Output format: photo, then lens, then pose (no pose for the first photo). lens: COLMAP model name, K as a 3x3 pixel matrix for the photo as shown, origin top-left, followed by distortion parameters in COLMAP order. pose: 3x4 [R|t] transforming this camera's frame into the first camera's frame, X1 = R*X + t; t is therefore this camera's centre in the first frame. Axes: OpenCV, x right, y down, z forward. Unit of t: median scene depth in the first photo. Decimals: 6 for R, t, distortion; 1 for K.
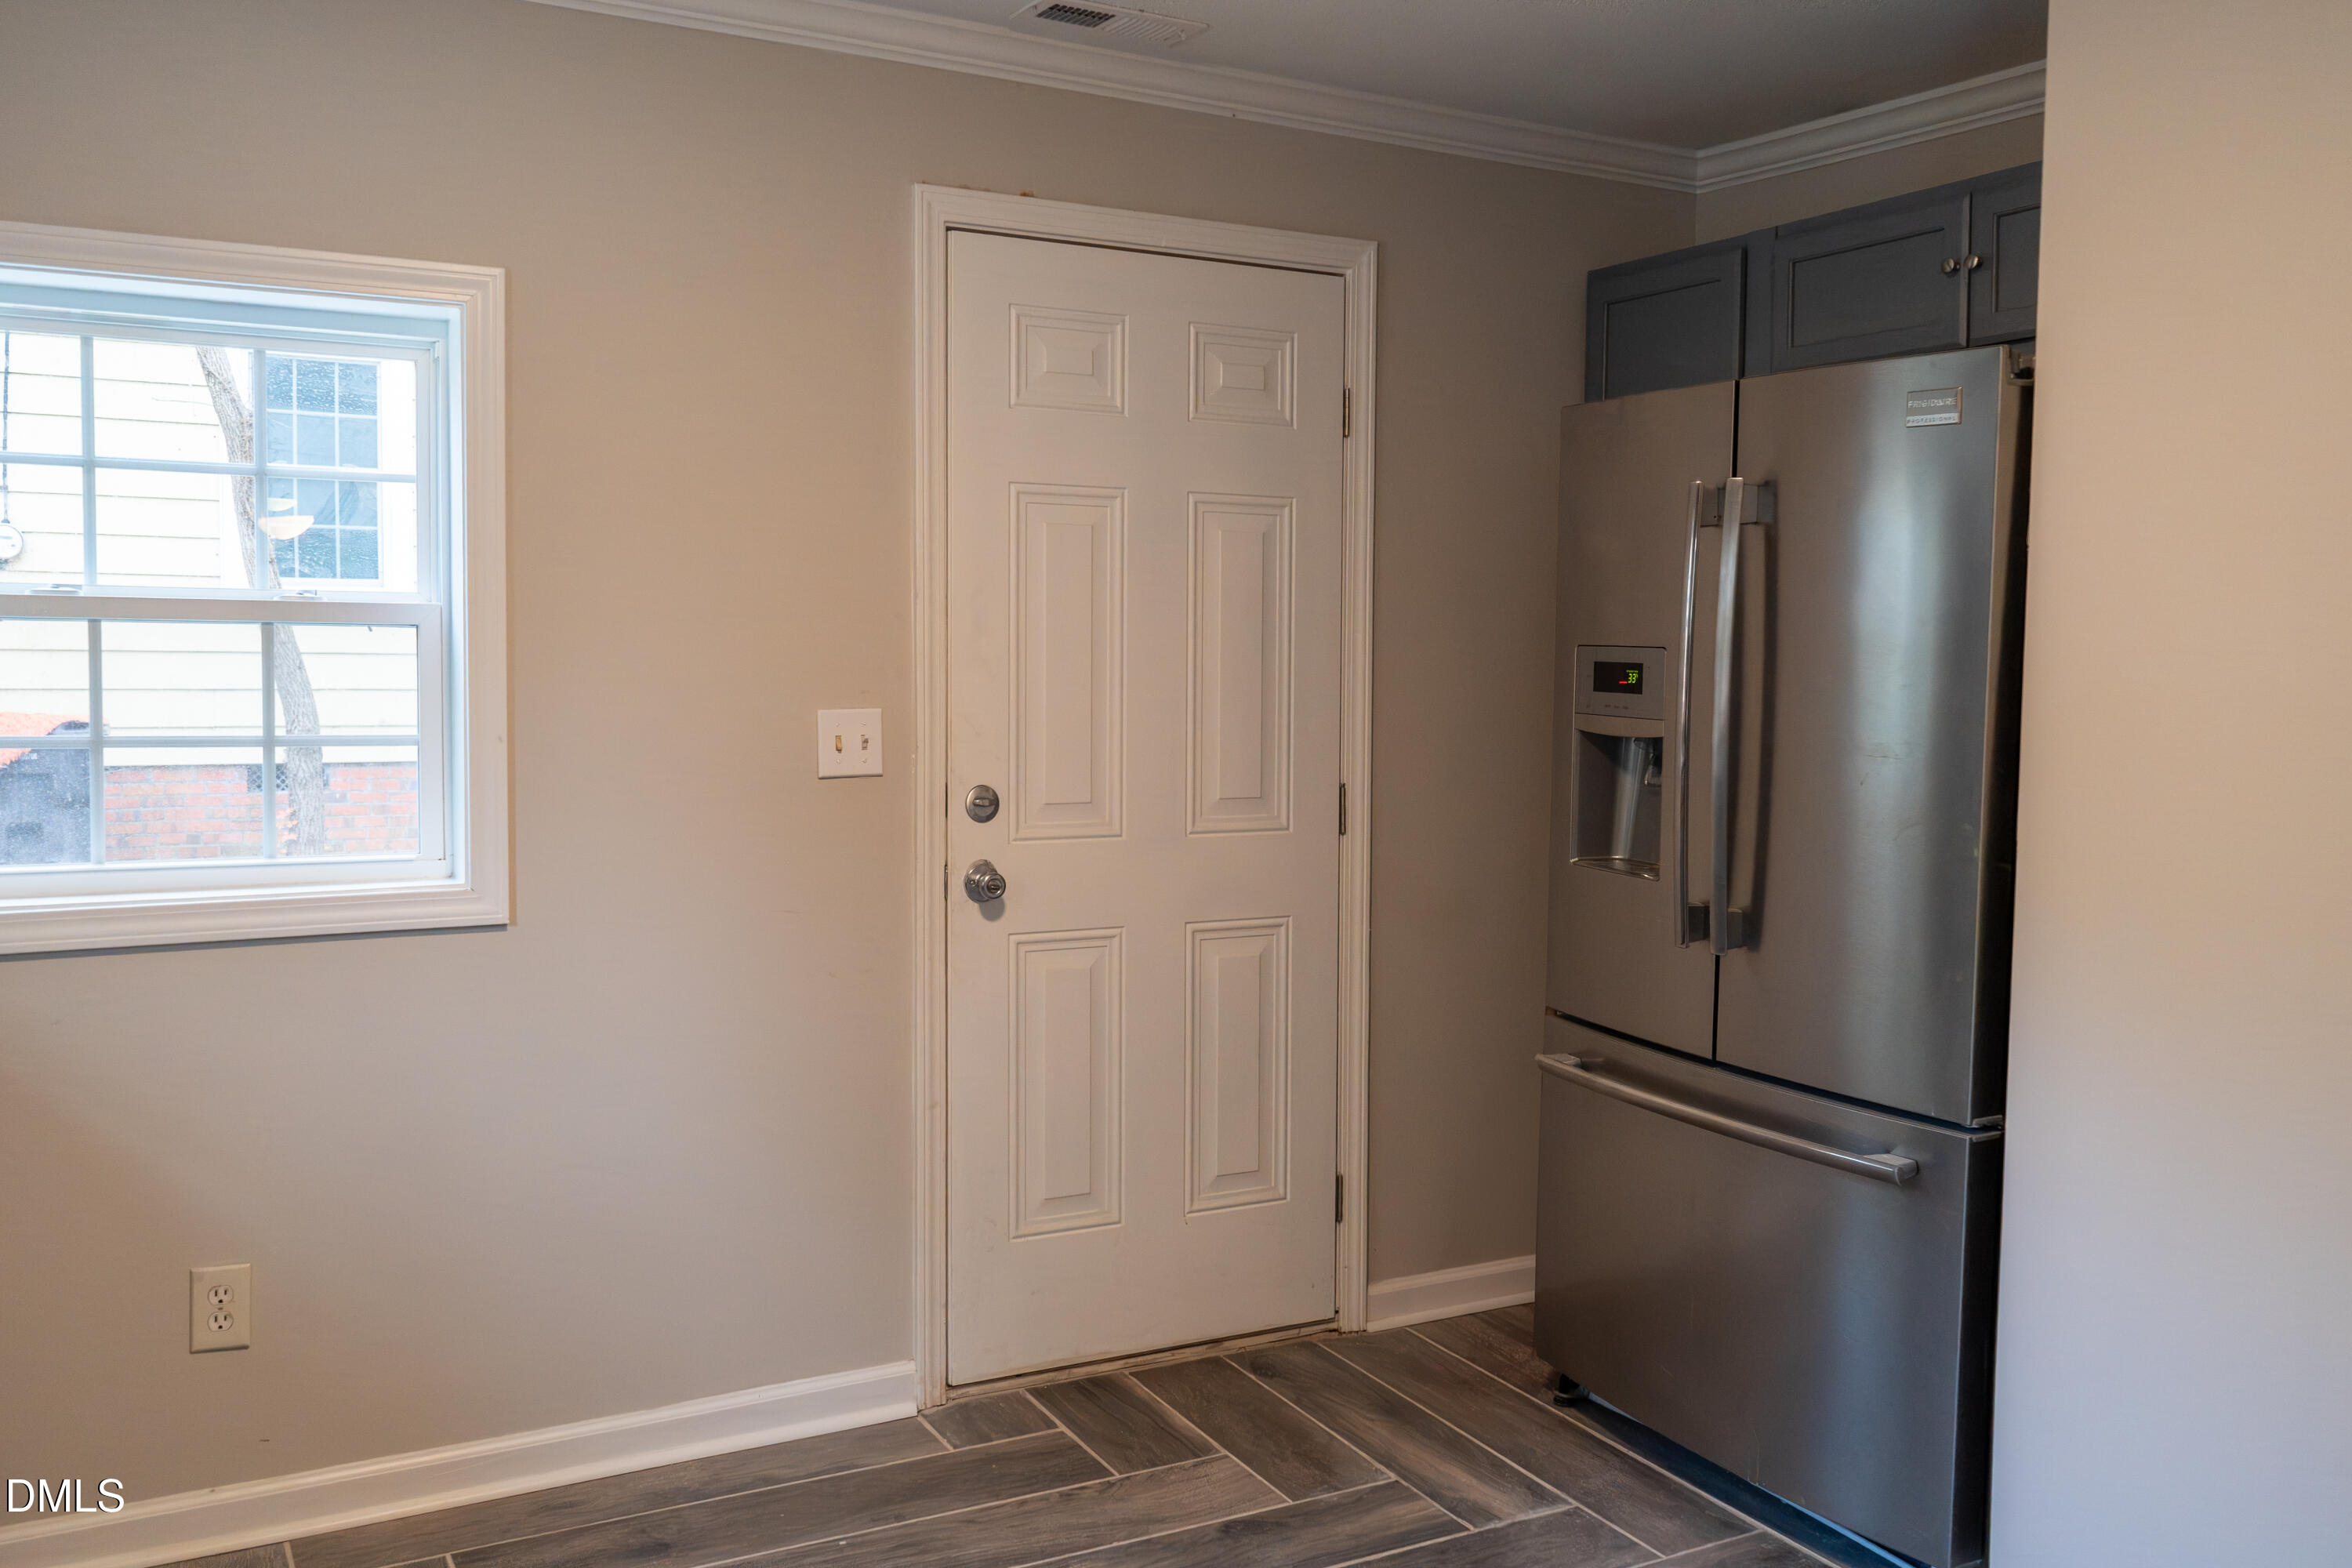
lens RADIAL K [[1960.1, 0, 1176.0], [0, 1960.1, 784.0], [0, 0, 1]] dist [-0.011617, 0.001331]
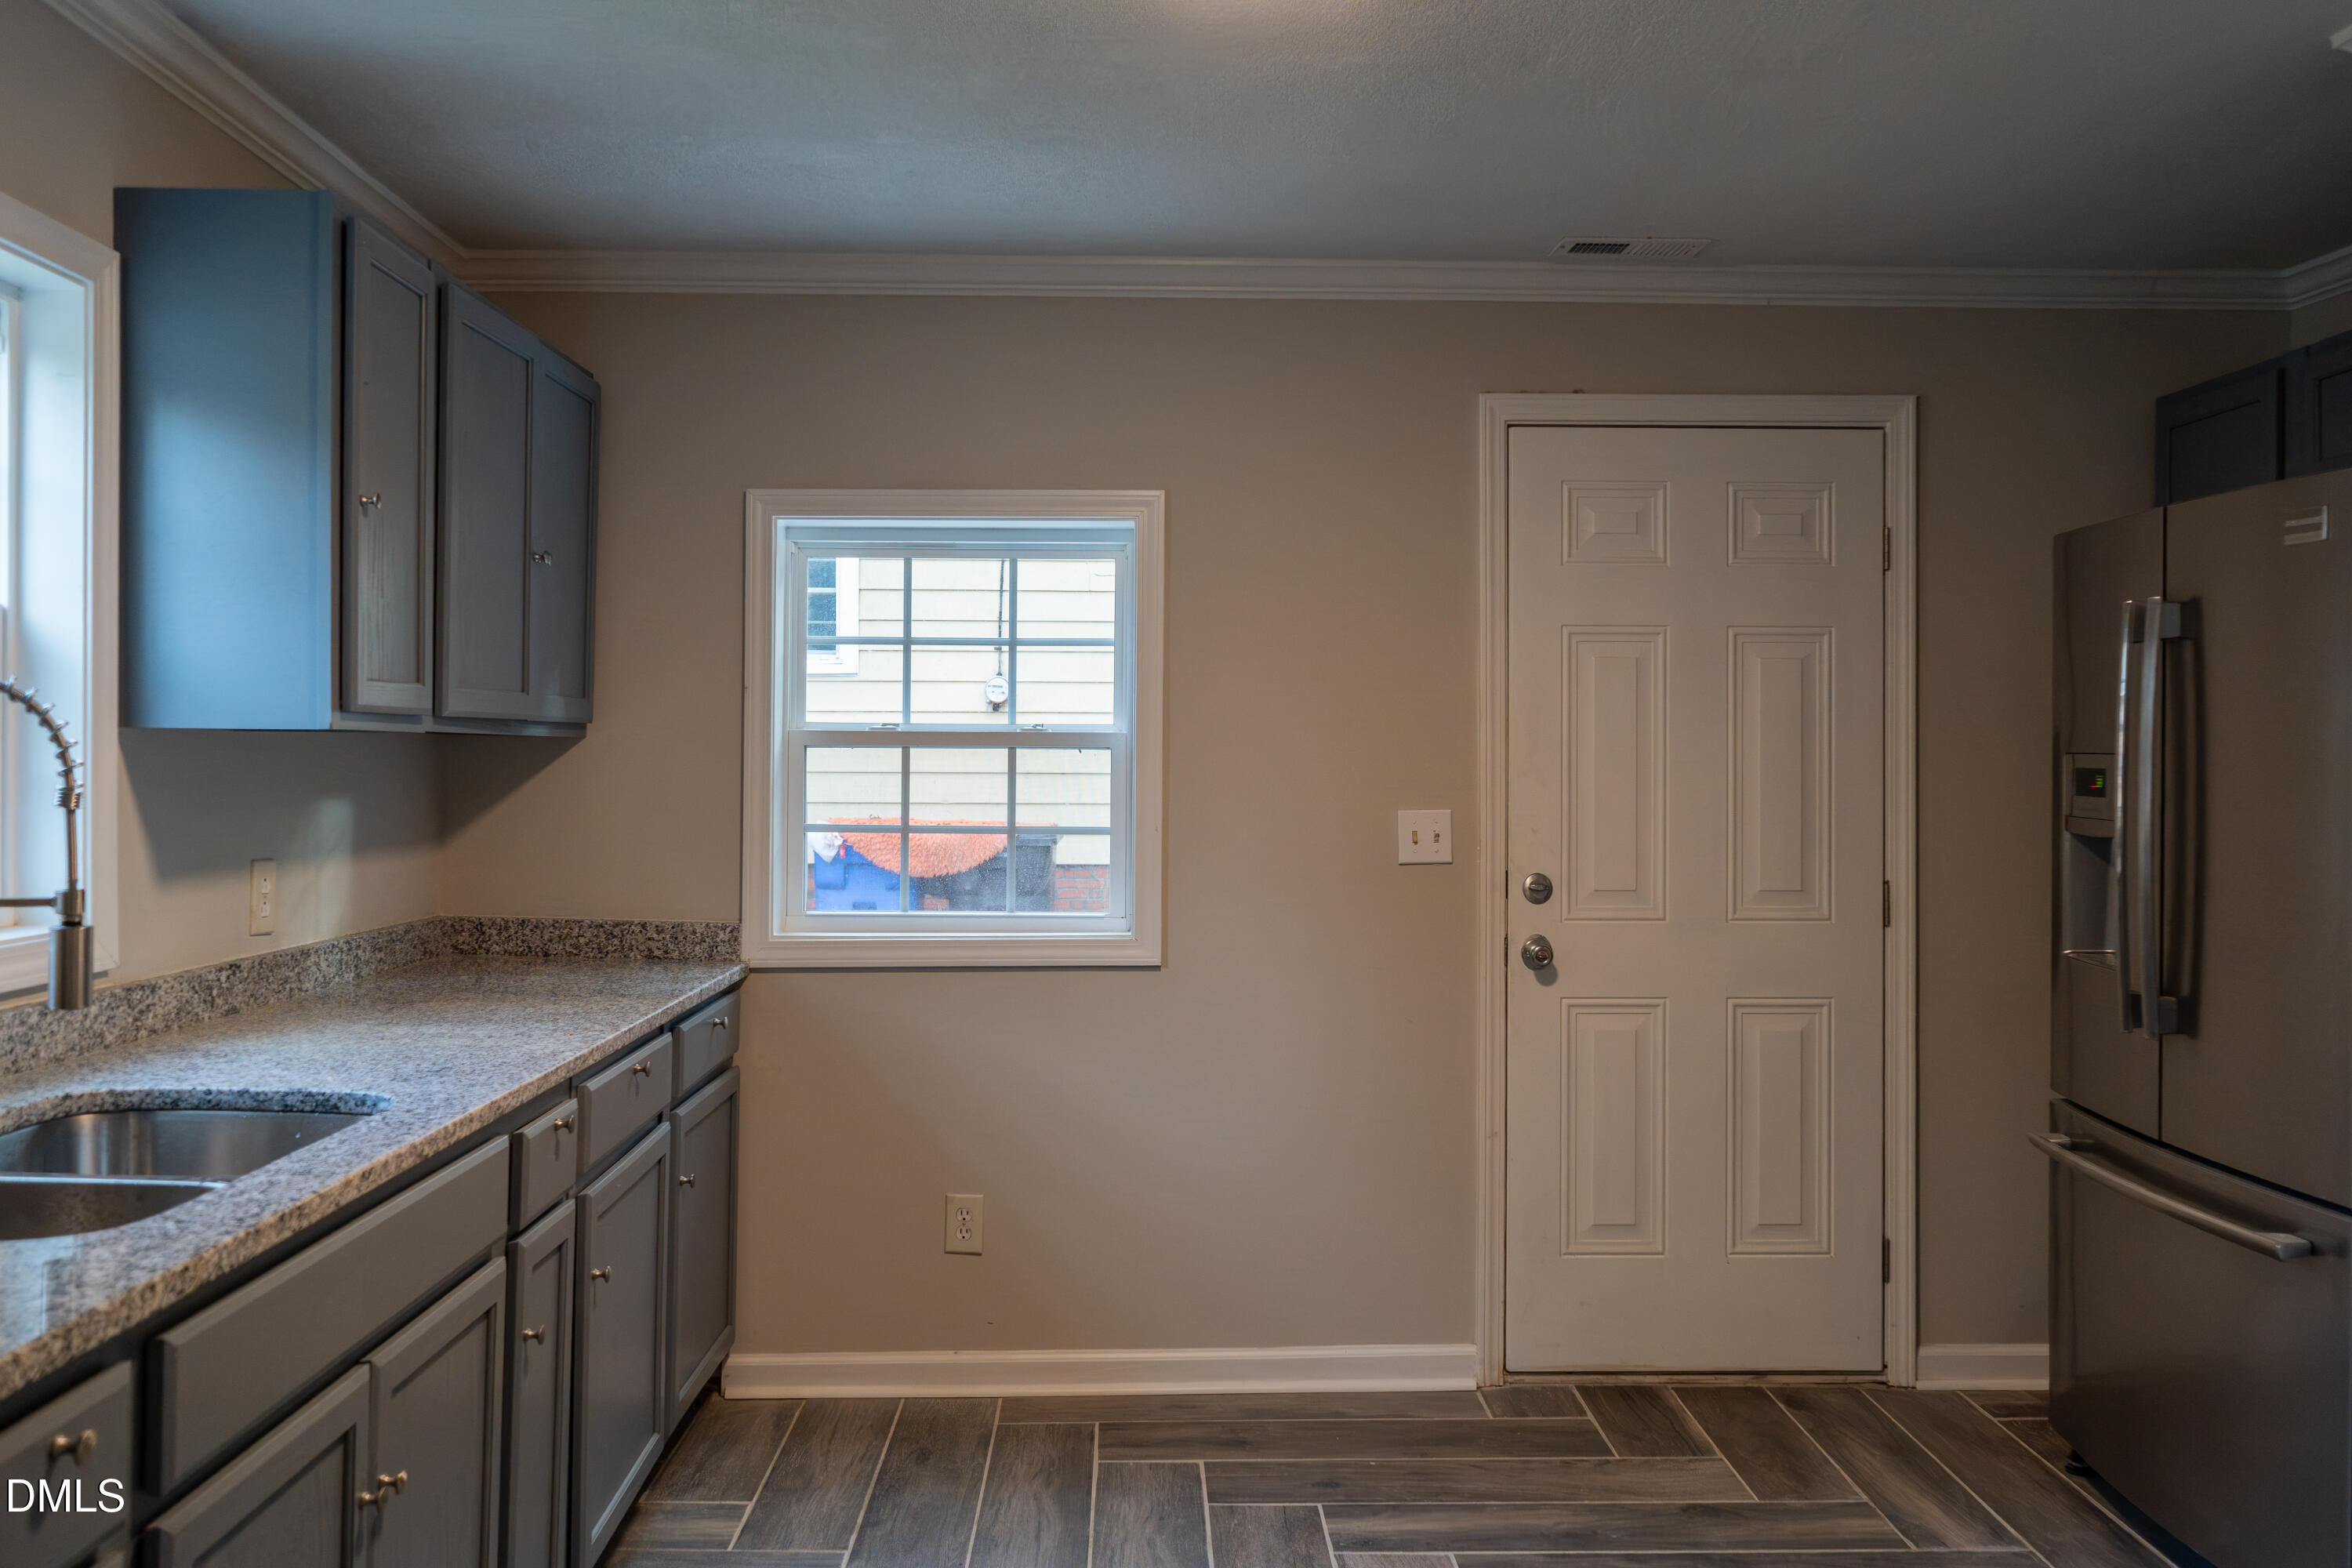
lens RADIAL K [[1889.5, 0, 1164.6], [0, 1889.5, 783.5], [0, 0, 1]] dist [-0.008181, 0.007262]
pose [[0.884998, -0.003701, -0.465580, 0.244801], [-0.024581, 0.998202, -0.054660, 0.014874], [0.464945, 0.059818, 0.883316, -0.149987]]
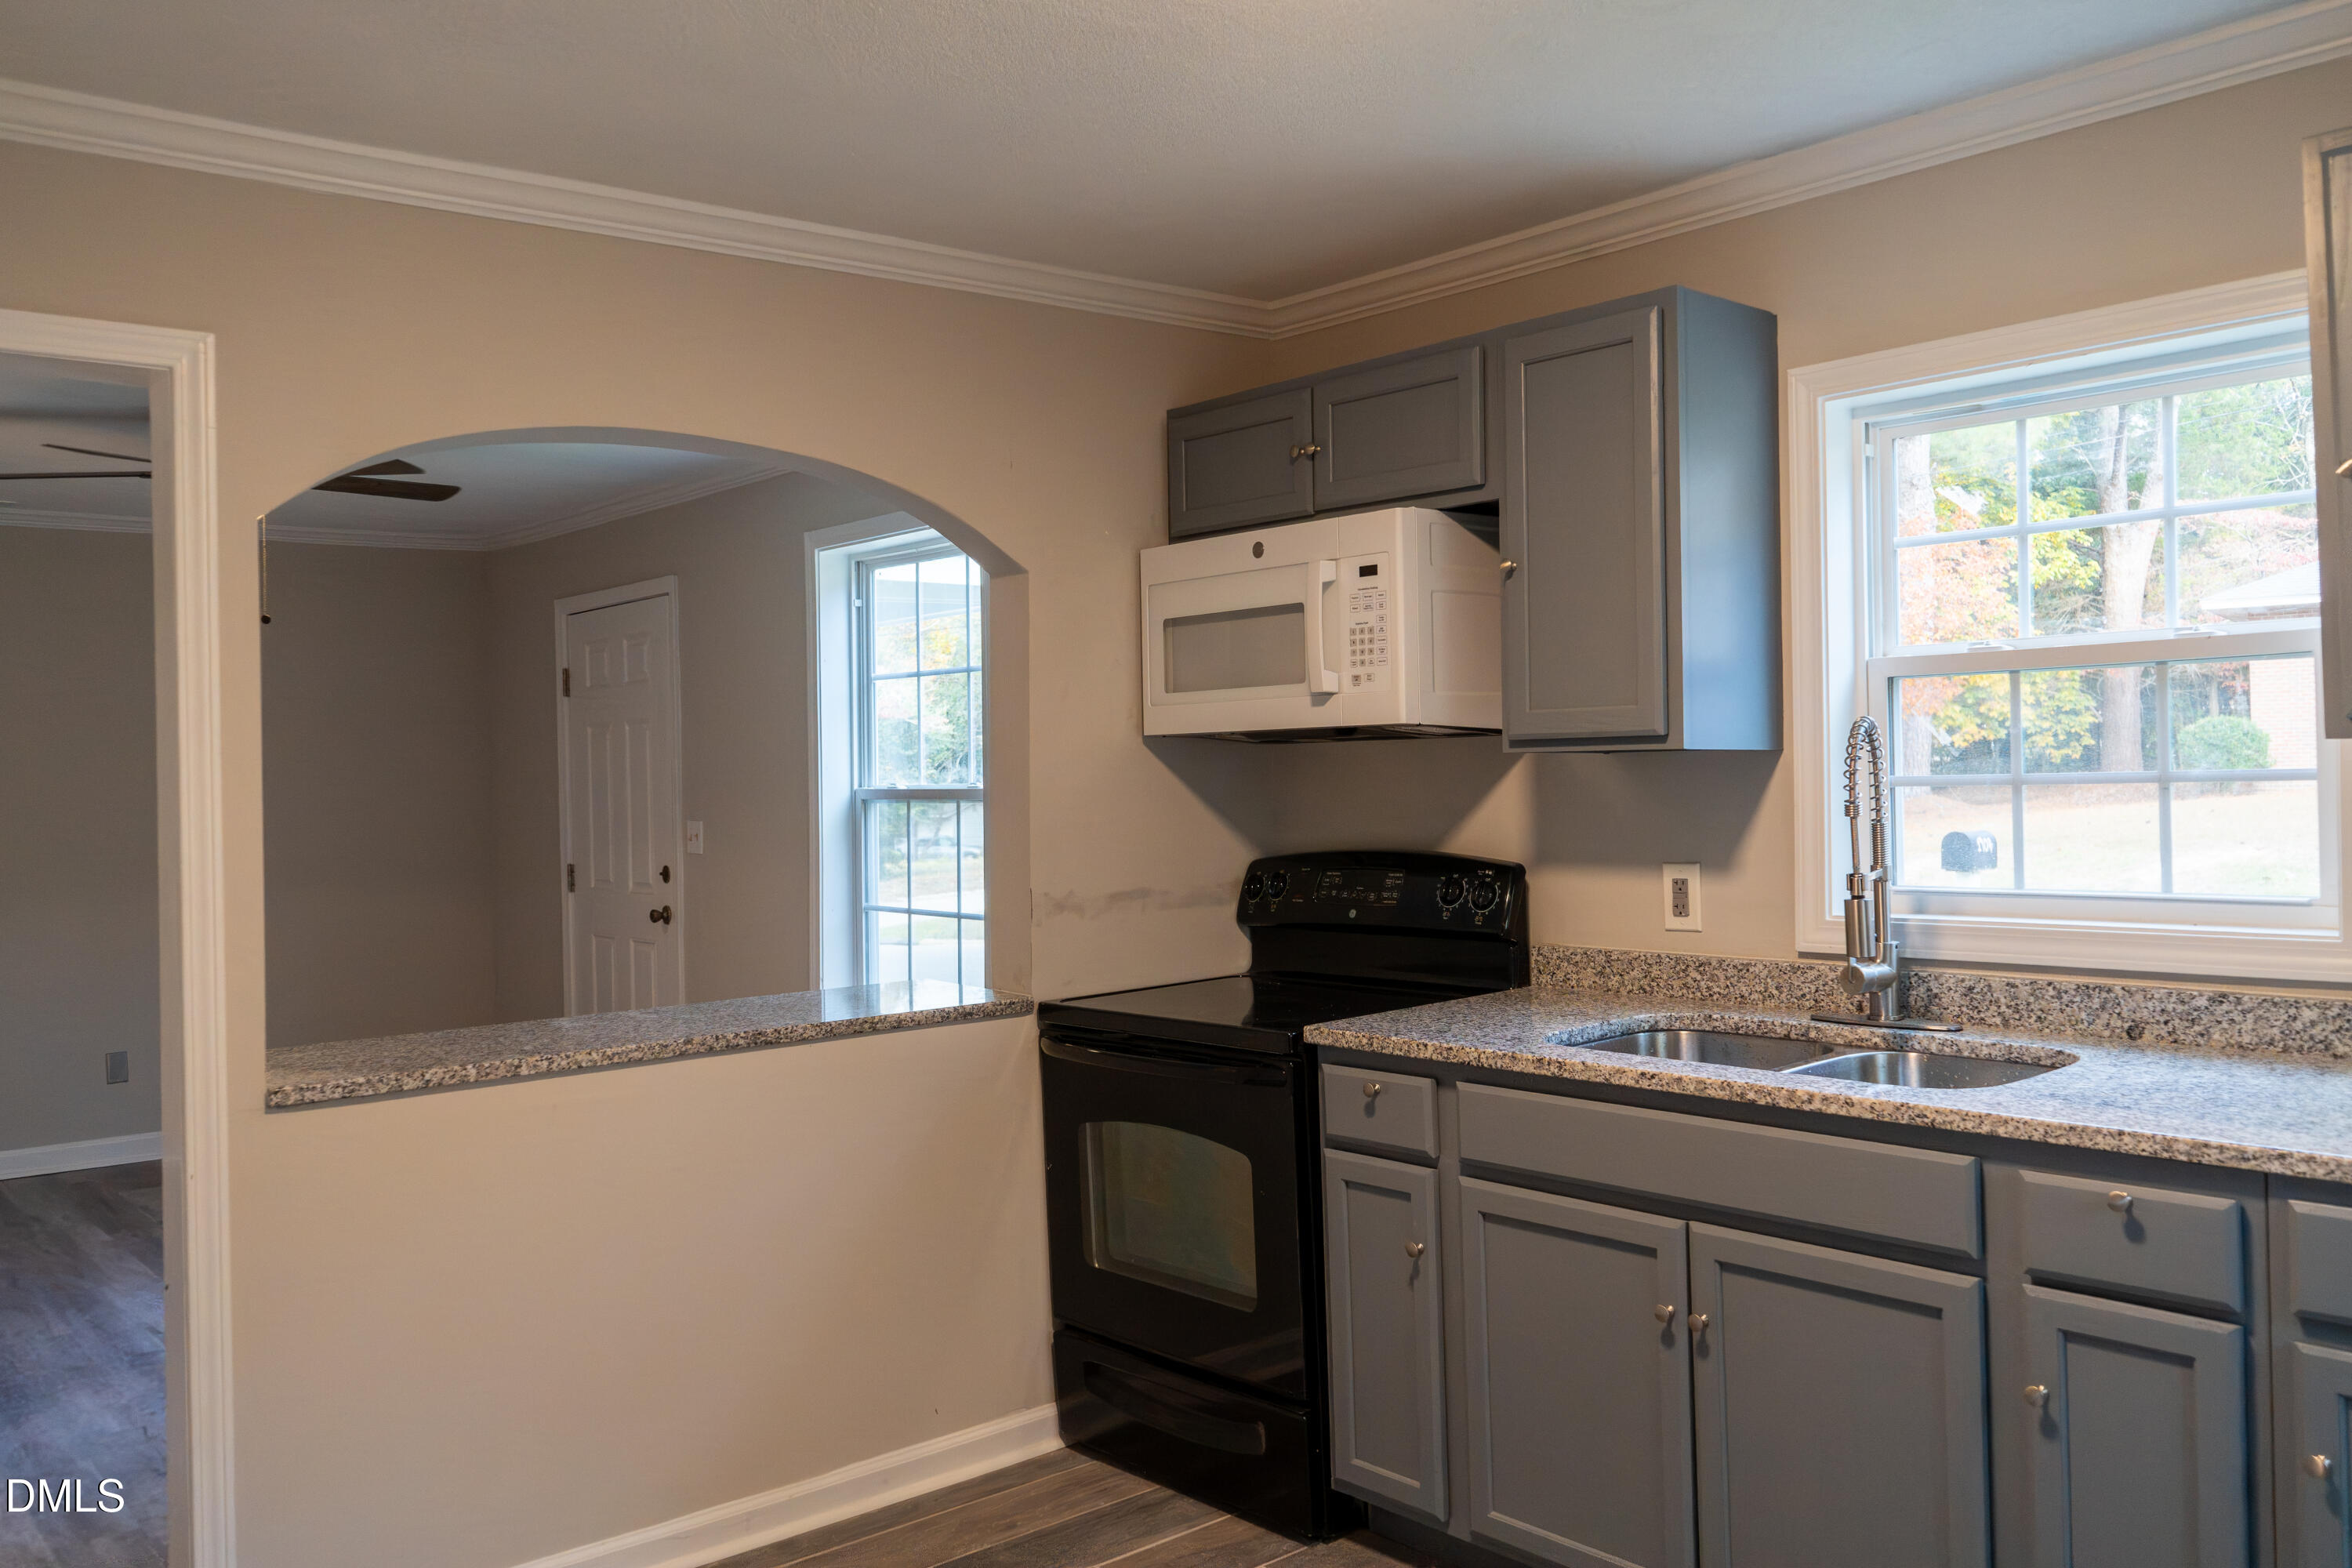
lens RADIAL K [[1889.5, 0, 1164.6], [0, 1889.5, 783.5], [0, 0, 1]] dist [-0.008181, 0.007262]
pose [[-0.980713, 0.008906, -0.195249, 0.129642], [-0.003590, 0.997972, 0.063554, -0.069299], [0.195419, 0.063029, -0.978692, 0.993387]]
